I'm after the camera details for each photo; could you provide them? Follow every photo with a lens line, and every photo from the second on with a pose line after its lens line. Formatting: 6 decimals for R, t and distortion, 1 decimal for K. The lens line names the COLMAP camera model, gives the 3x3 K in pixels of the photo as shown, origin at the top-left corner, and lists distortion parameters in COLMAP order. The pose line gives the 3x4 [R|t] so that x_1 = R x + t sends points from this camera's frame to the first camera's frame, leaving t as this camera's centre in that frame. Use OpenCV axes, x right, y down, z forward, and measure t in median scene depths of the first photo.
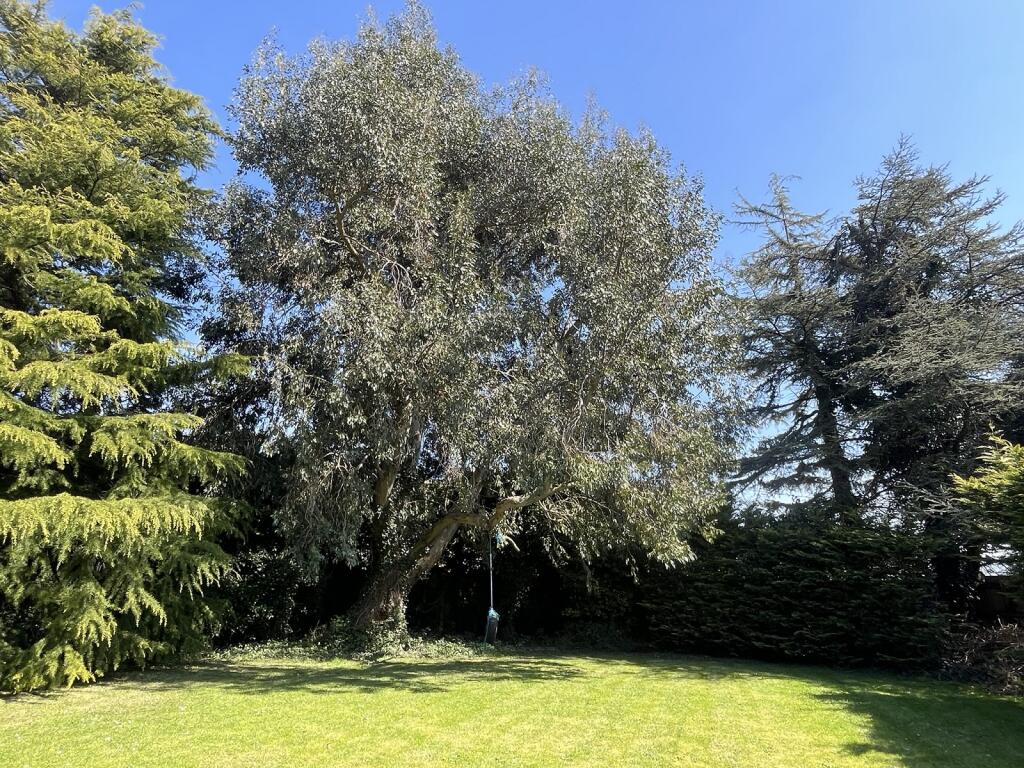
lens RADIAL K [[625.5, 0, 512.0], [0, 625.5, 384.0], [0, 0, 1]] dist [-0.002269, -0.005227]
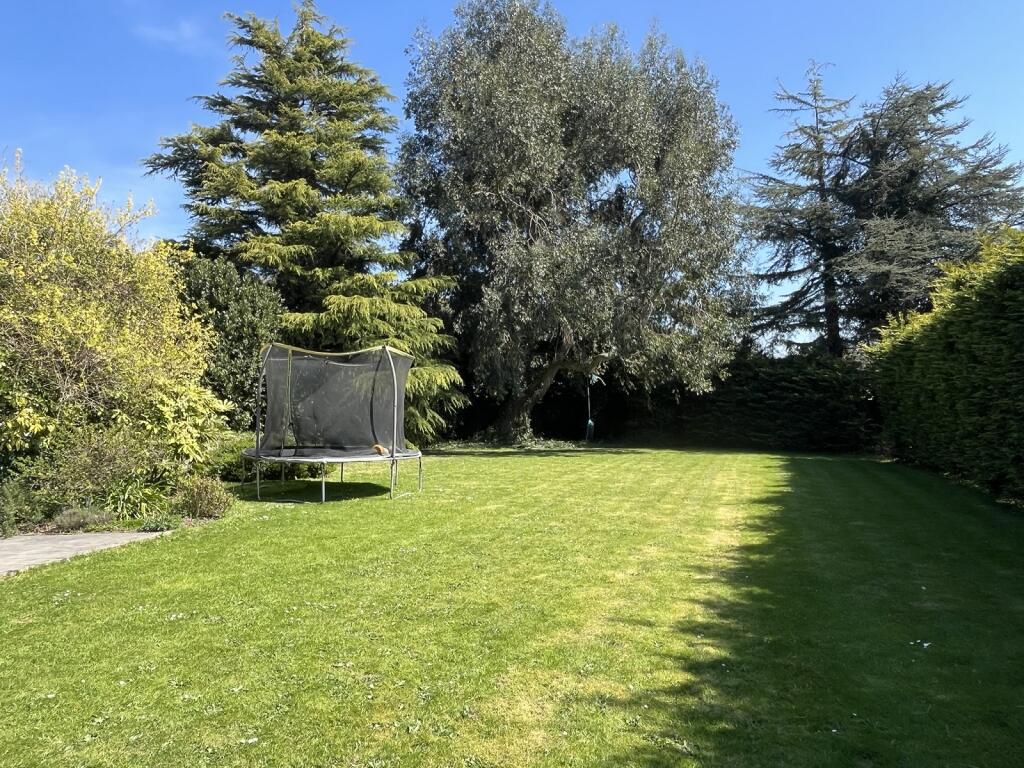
lens RADIAL K [[715.0, 0, 512.0], [0, 715.0, 384.0], [0, 0, 1]] dist [-0.002168, -0.000315]
pose [[0.999290, -0.014278, -0.034854, -0.156325], [0.023386, 0.960591, 0.276980, -0.237584], [0.029525, -0.277598, 0.960243, -0.728250]]
